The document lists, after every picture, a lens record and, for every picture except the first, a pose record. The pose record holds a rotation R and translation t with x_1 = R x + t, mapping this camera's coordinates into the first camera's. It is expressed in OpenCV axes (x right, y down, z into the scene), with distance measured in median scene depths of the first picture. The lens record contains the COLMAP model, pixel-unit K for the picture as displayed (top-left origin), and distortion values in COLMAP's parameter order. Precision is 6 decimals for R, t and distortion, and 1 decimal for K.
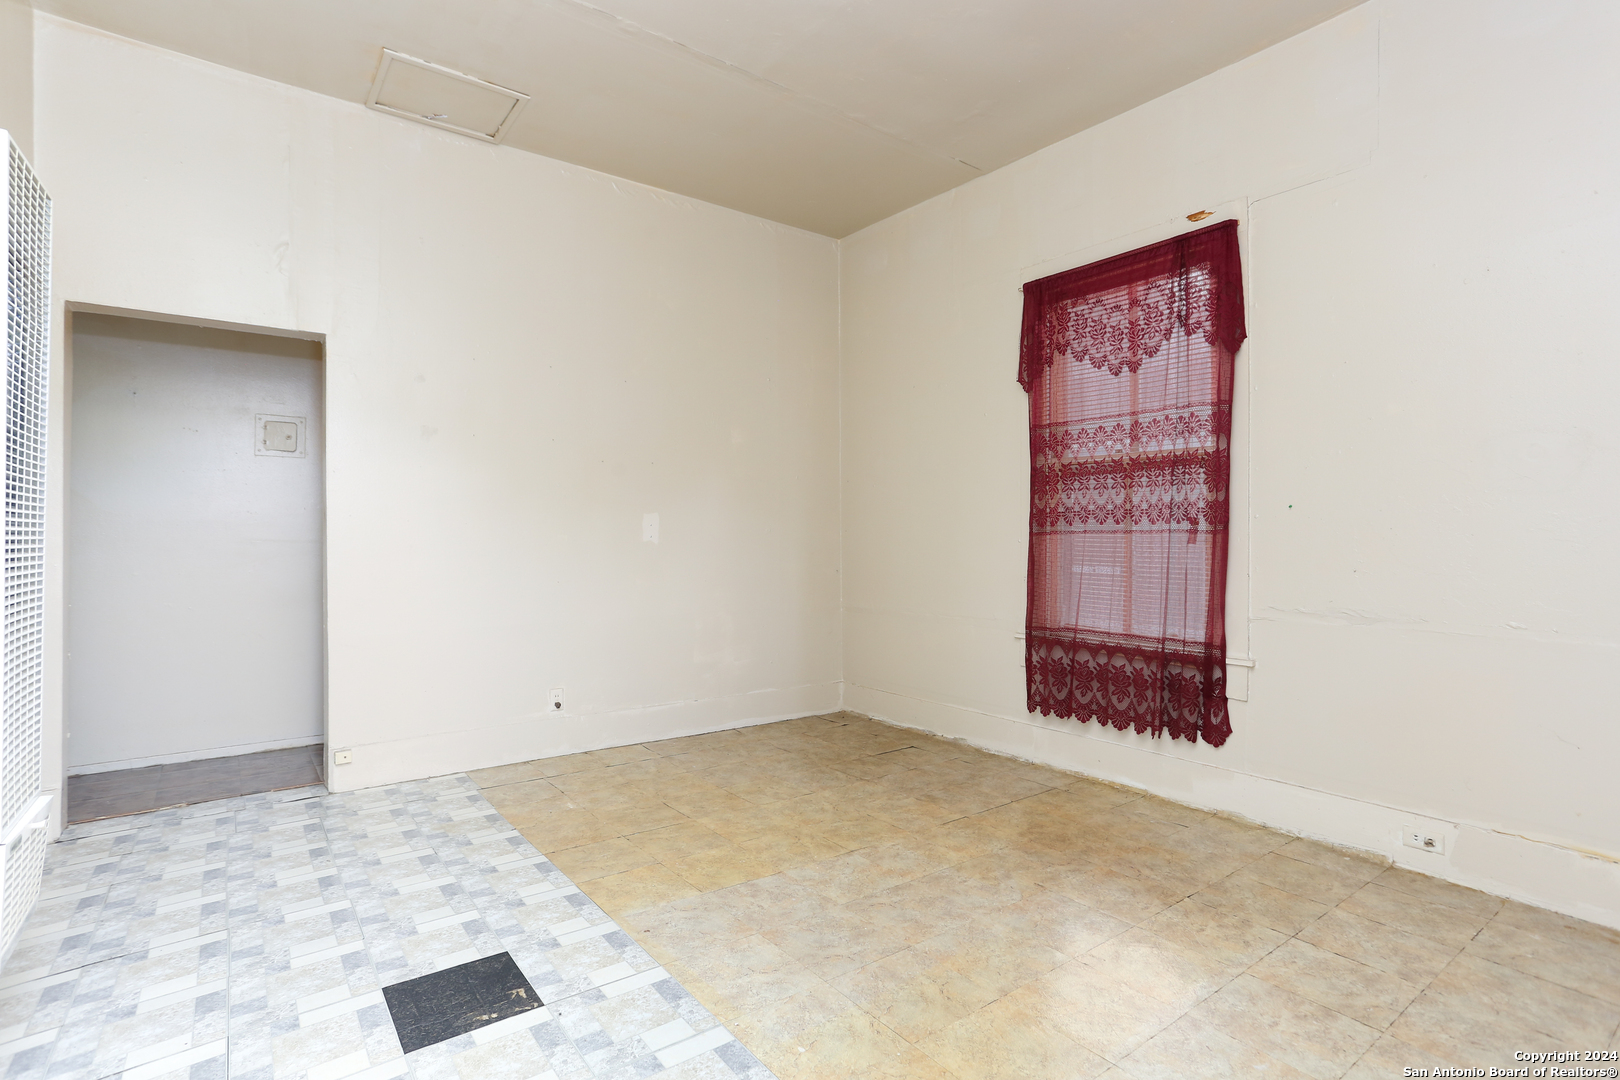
lens RADIAL K [[798.6, 0, 809.3], [0, 798.6, 510.7], [0, 0, 1]] dist [0.001340, 0.001435]
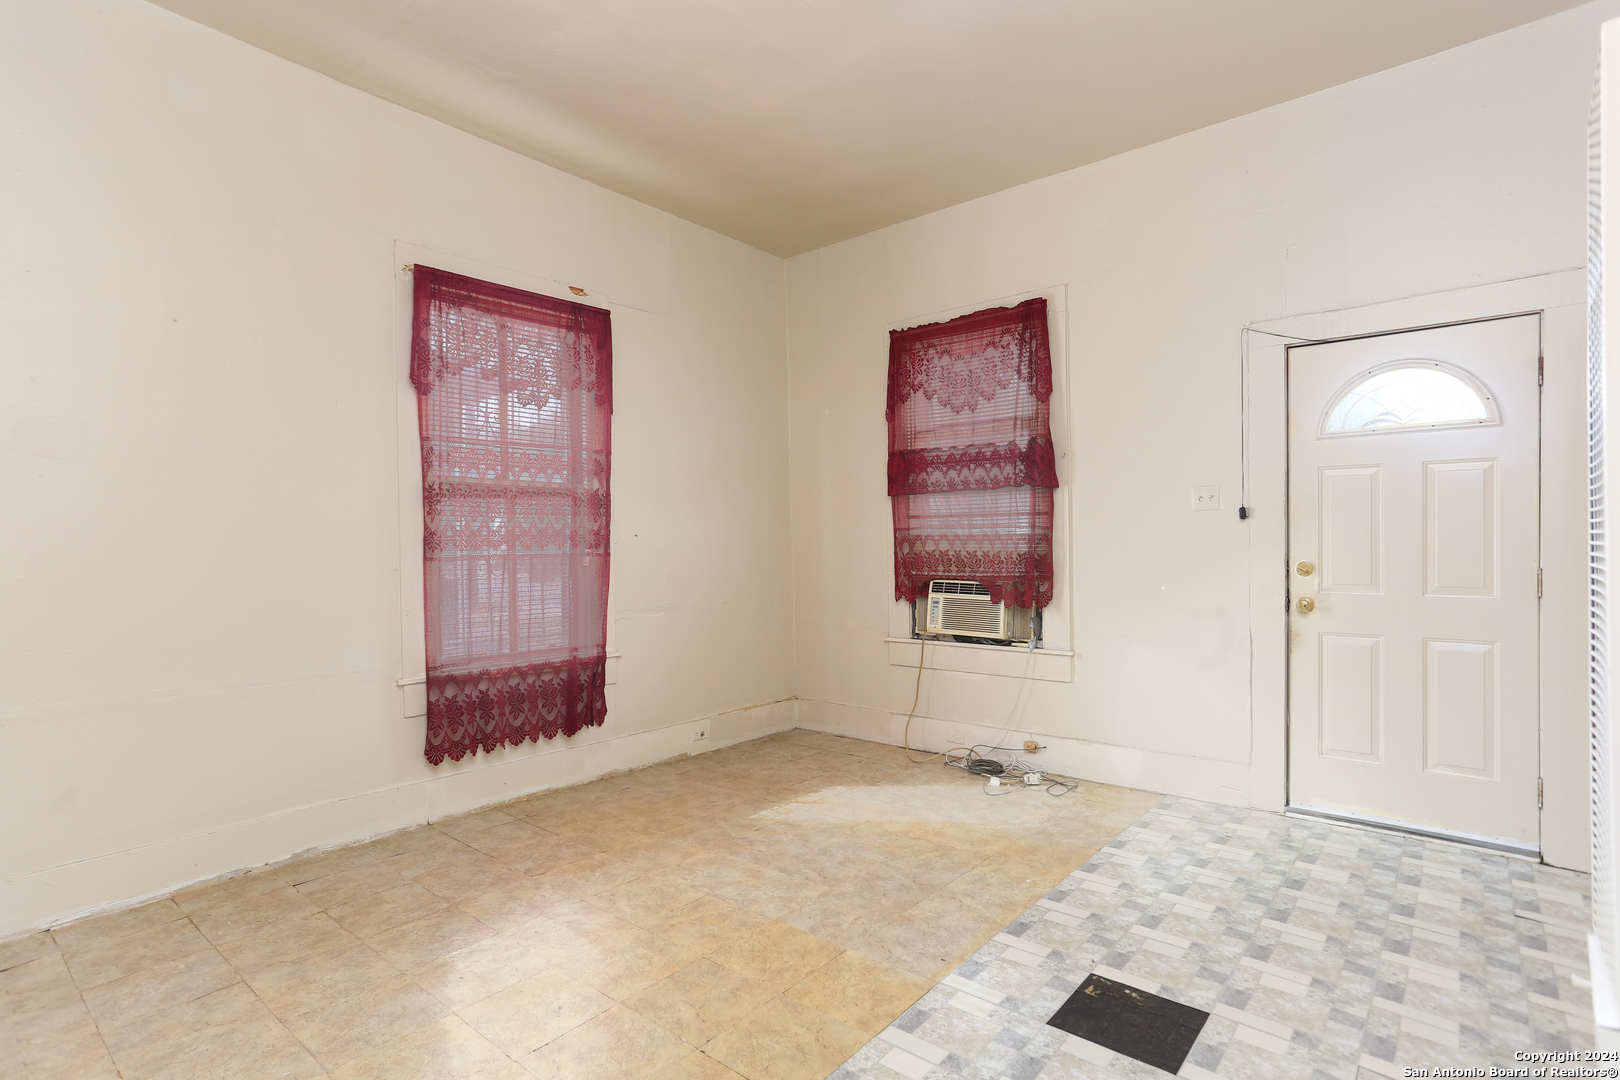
lens RADIAL K [[791.1, 0, 810.0], [0, 791.1, 540.0], [0, 0, 1]] dist [-0.054131, 0.030619]
pose [[-0.228618, 0.011435, 0.973449, -0.786264], [-0.021885, 0.999618, -0.016882, 0.016399], [-0.973270, -0.025163, -0.228280, 0.983324]]
